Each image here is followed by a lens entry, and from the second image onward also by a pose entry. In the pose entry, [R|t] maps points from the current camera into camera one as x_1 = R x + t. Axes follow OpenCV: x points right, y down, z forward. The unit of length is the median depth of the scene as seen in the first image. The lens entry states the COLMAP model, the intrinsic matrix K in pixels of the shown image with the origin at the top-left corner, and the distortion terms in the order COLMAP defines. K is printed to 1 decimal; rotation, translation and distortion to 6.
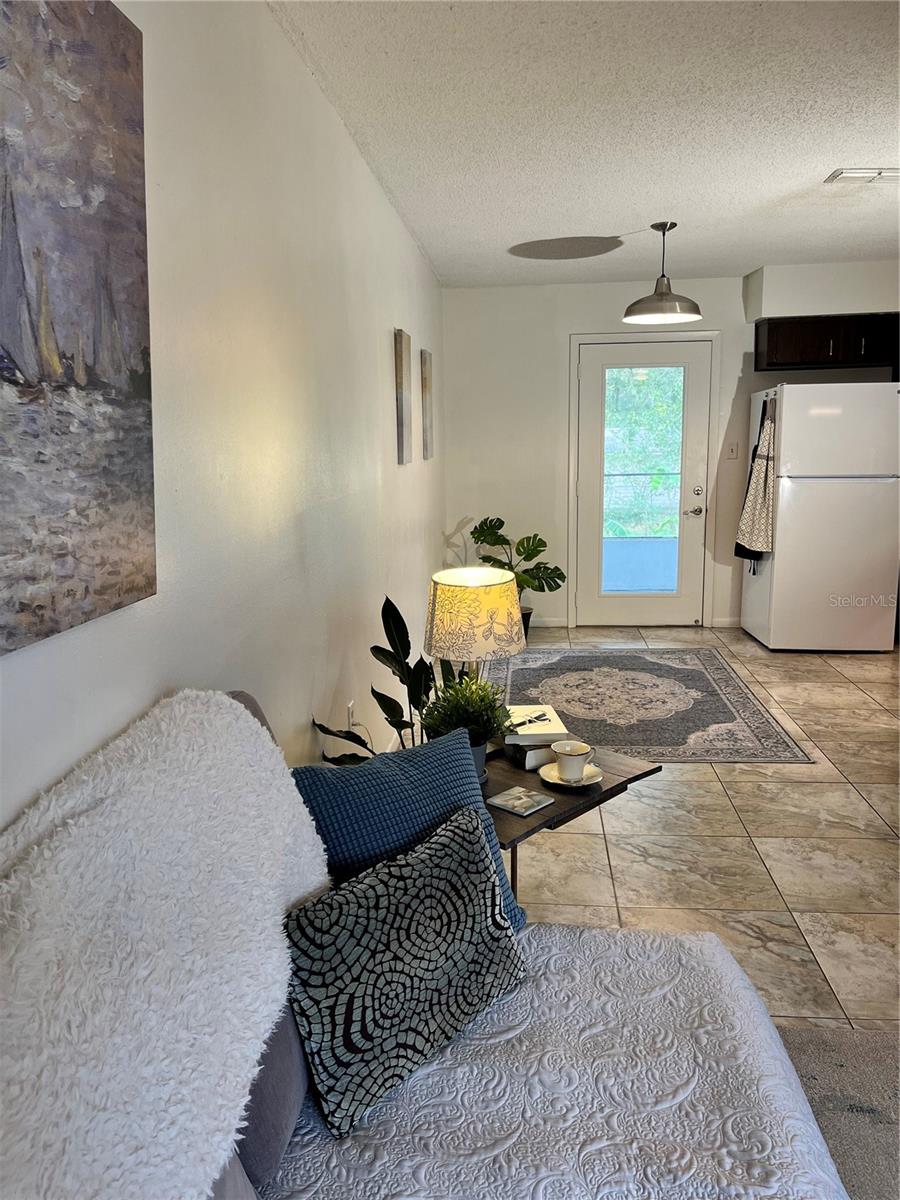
lens RADIAL K [[907.4, 0, 429.5], [0, 907.4, 603.4], [0, 0, 1]] dist [0.065054, -0.095567]
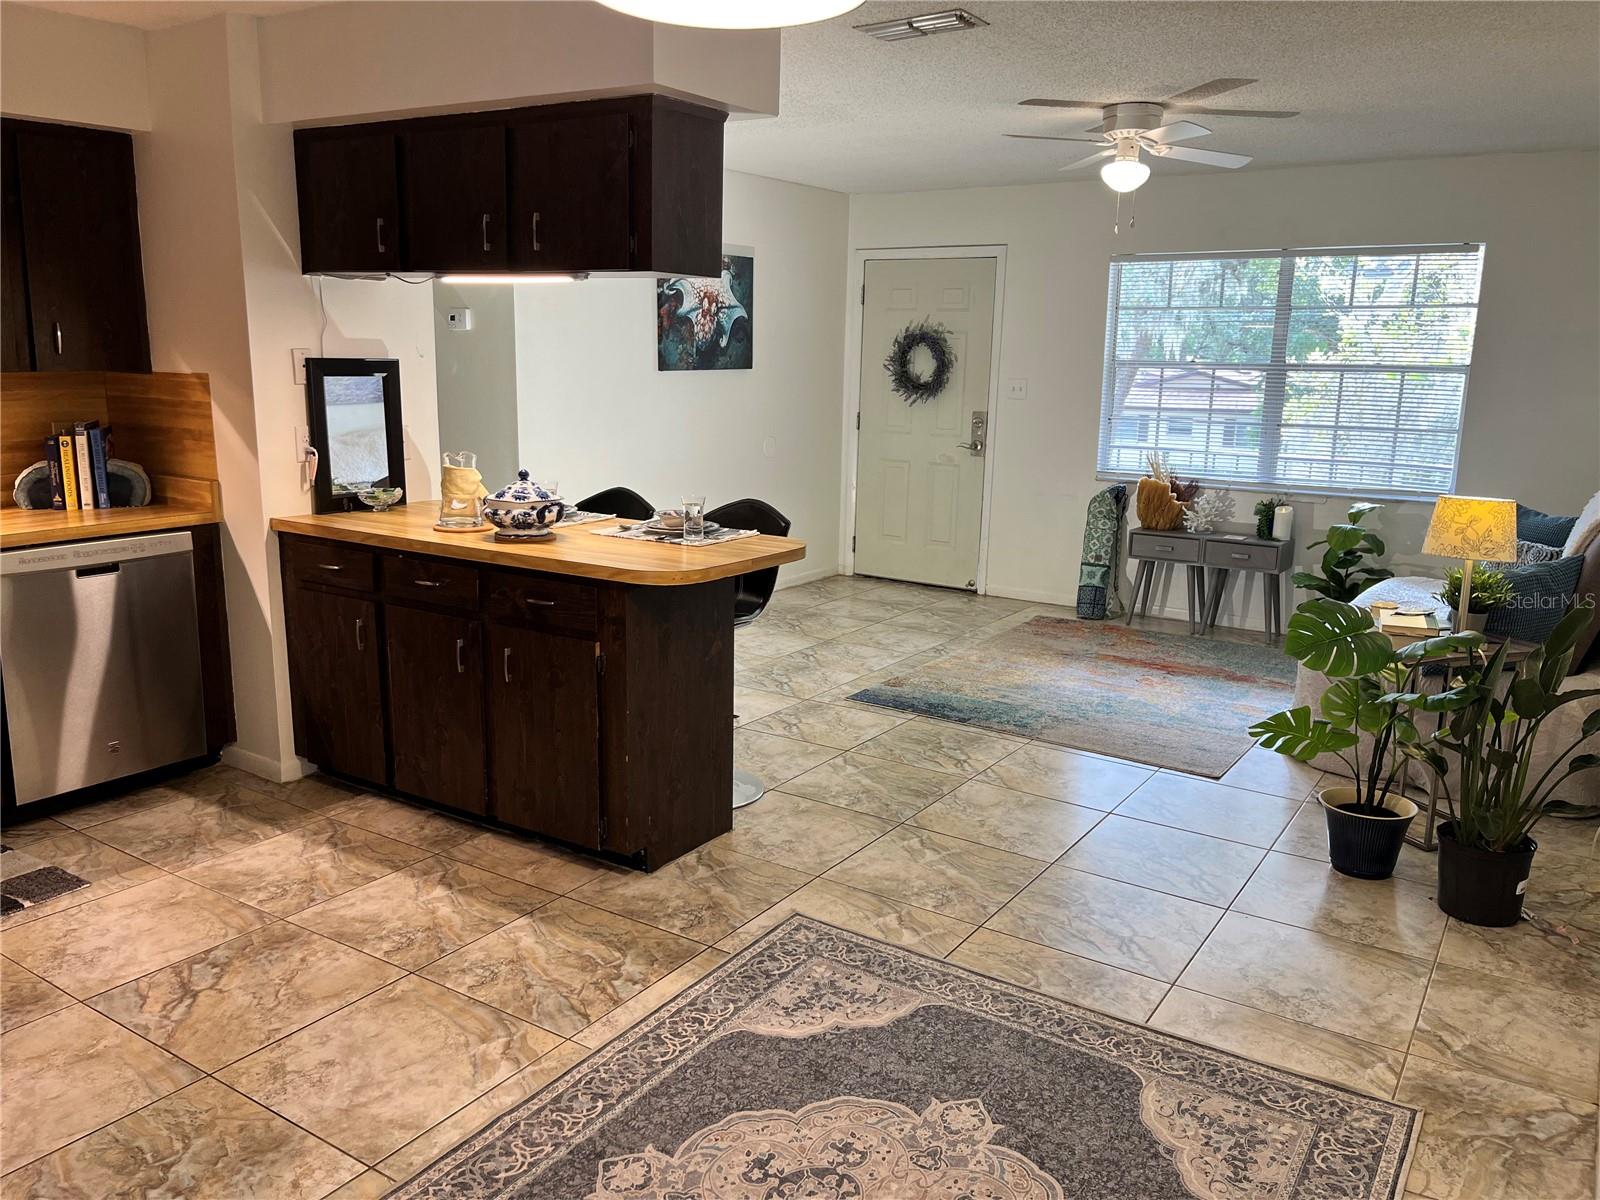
lens RADIAL K [[1209.9, 0, 784.5], [0, 1209.9, 609.5], [0, 0, 1]] dist [0.065054, -0.095567]
pose [[-0.884387, -0.107942, 0.454101, 0.065131], [0.076129, 0.926505, 0.368501, -0.321197], [-0.460504, 0.360468, -0.811171, 1.559001]]
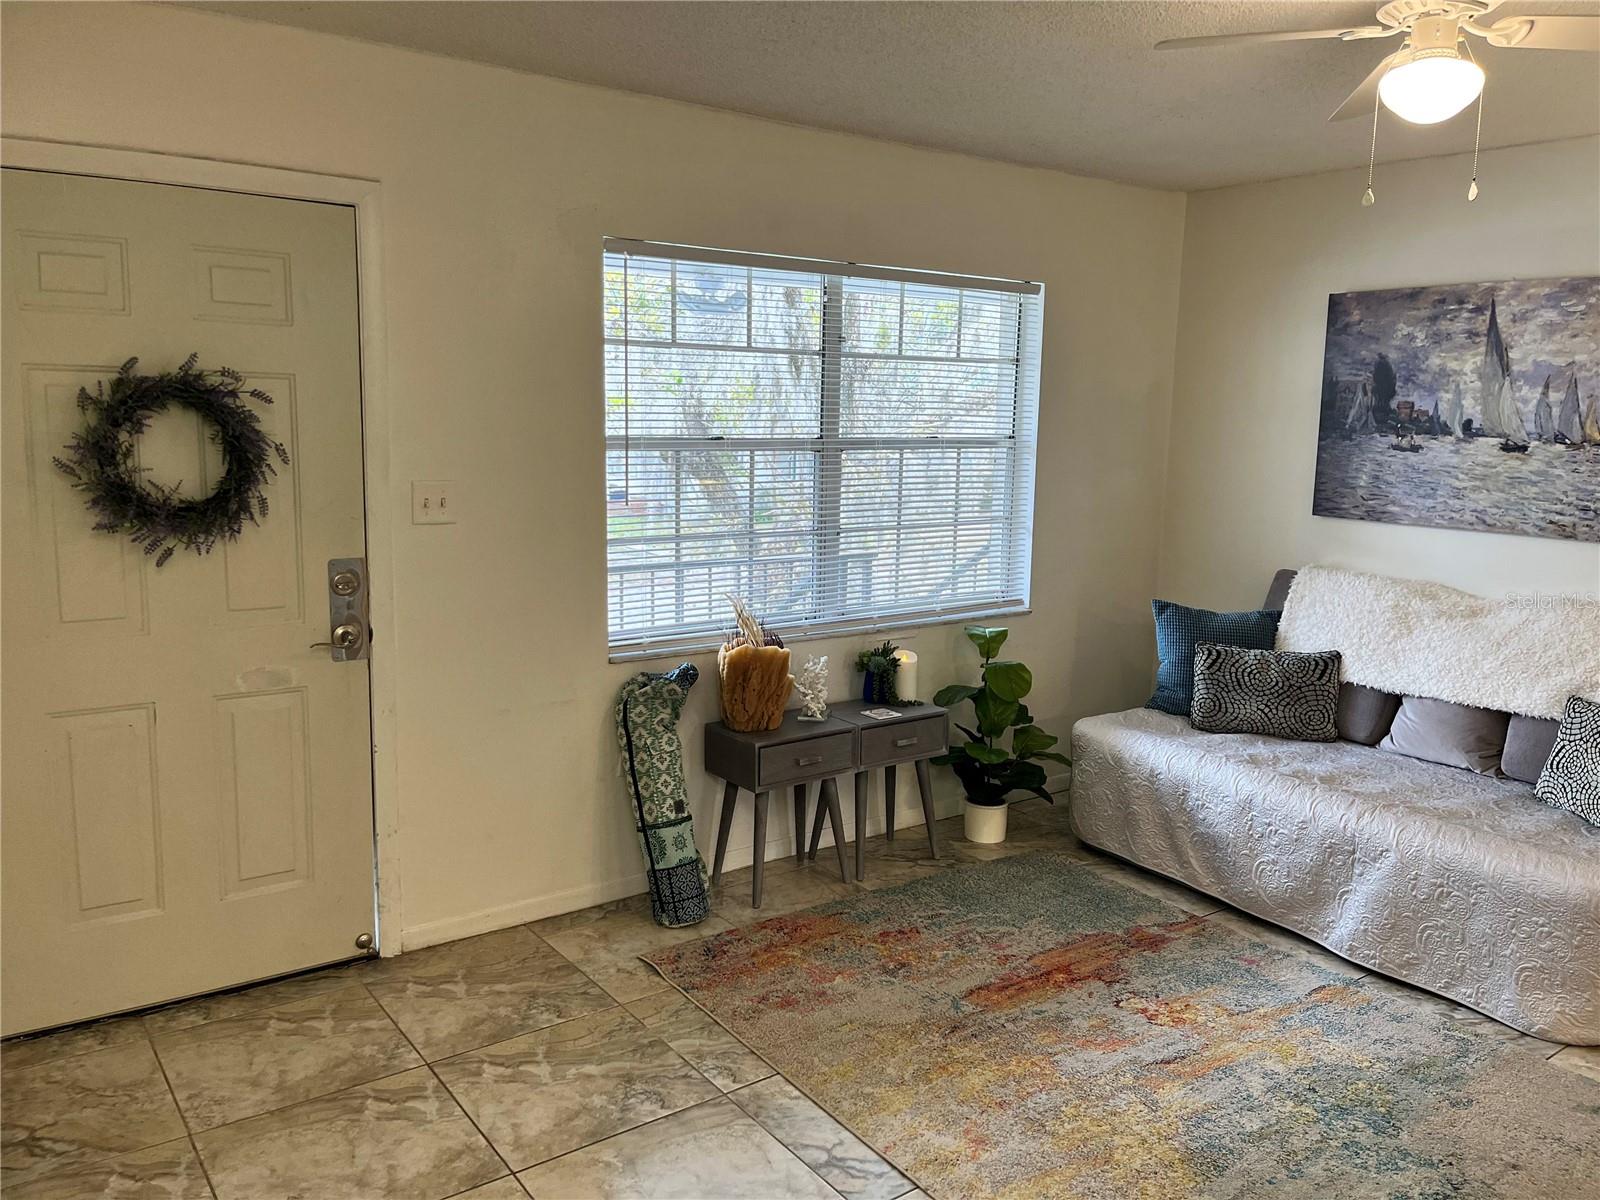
lens RADIAL K [[1209.9, 0, 807.2], [0, 1209.9, 600.1], [0, 0, 1]] dist [0.065054, -0.095567]
pose [[-0.748502, 0.094921, -0.656304, 0.976276], [-0.132976, 0.948115, 0.288782, -0.143295], [0.649663, 0.303427, -0.697044, 0.576911]]
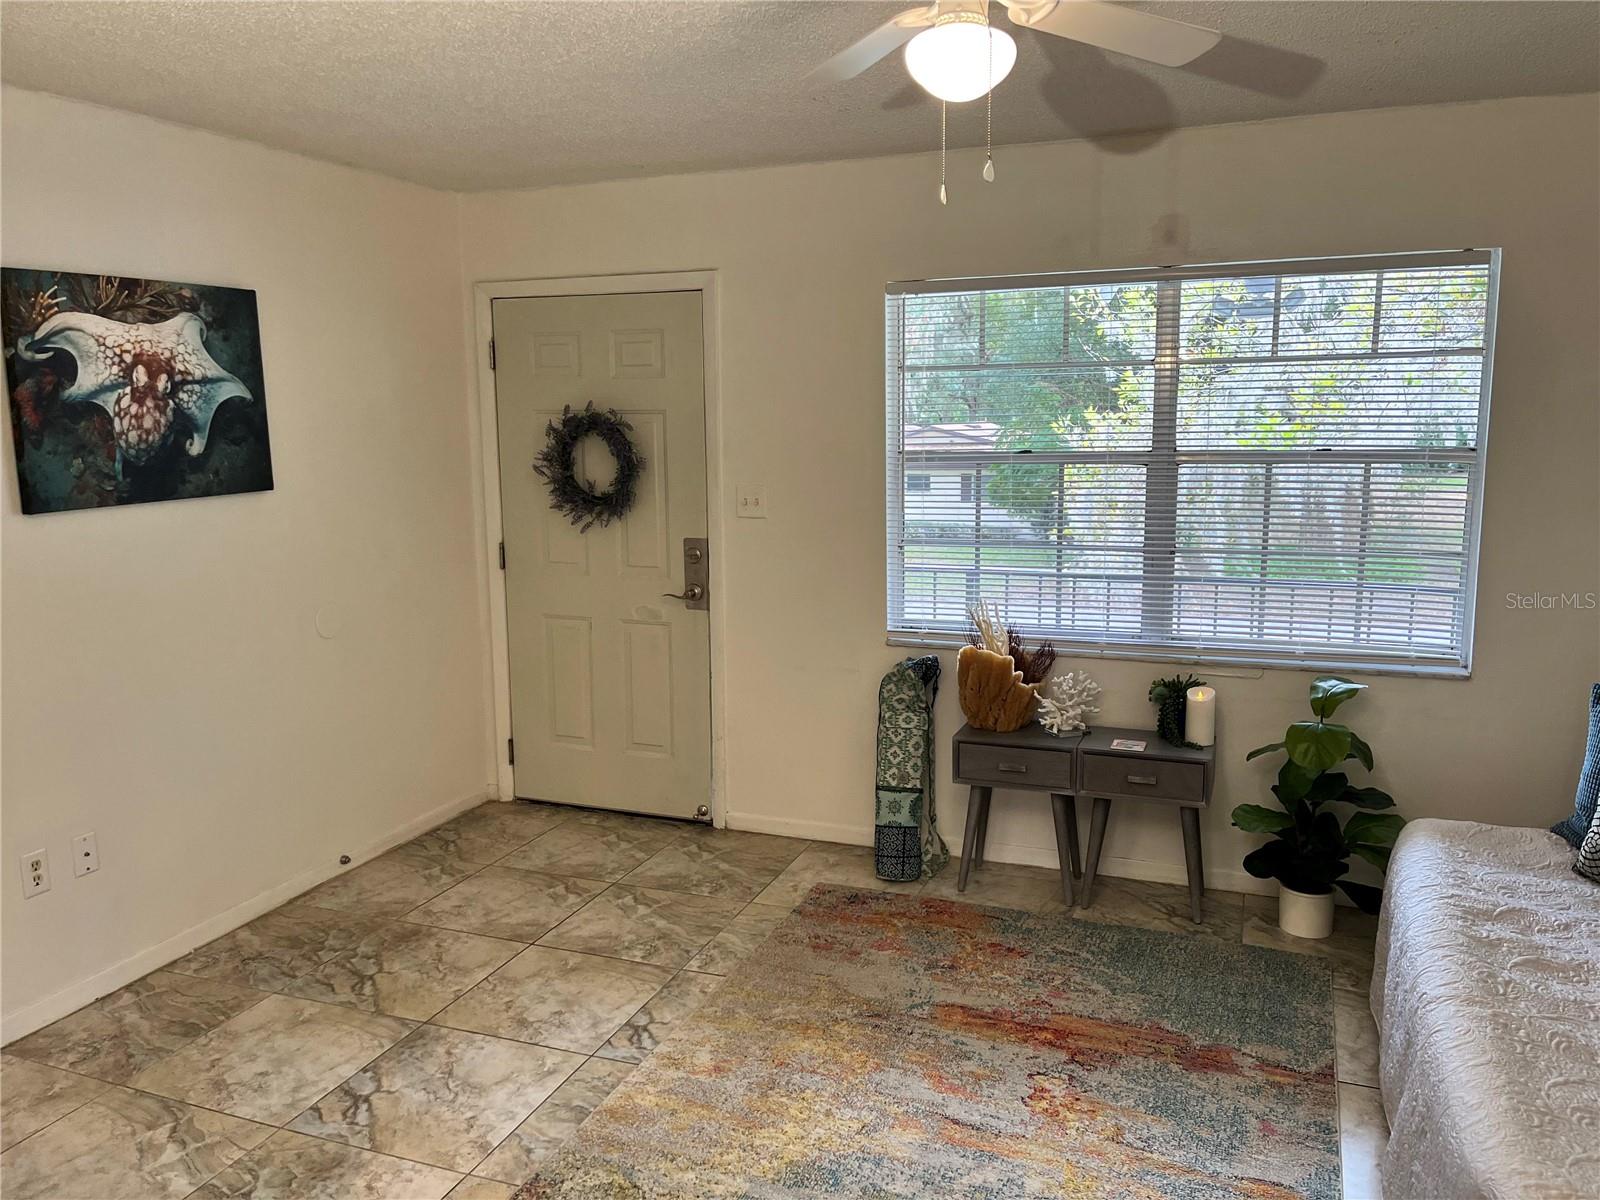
lens RADIAL K [[1209.9, 0, 791.5], [0, 1209.9, 606.4], [0, 0, 1]] dist [0.065054, -0.095567]
pose [[-0.964128, -0.024219, 0.264330, 0.284672], [0.068375, 0.939562, 0.335482, -0.211523], [-0.256479, 0.341521, -0.904202, 0.837766]]
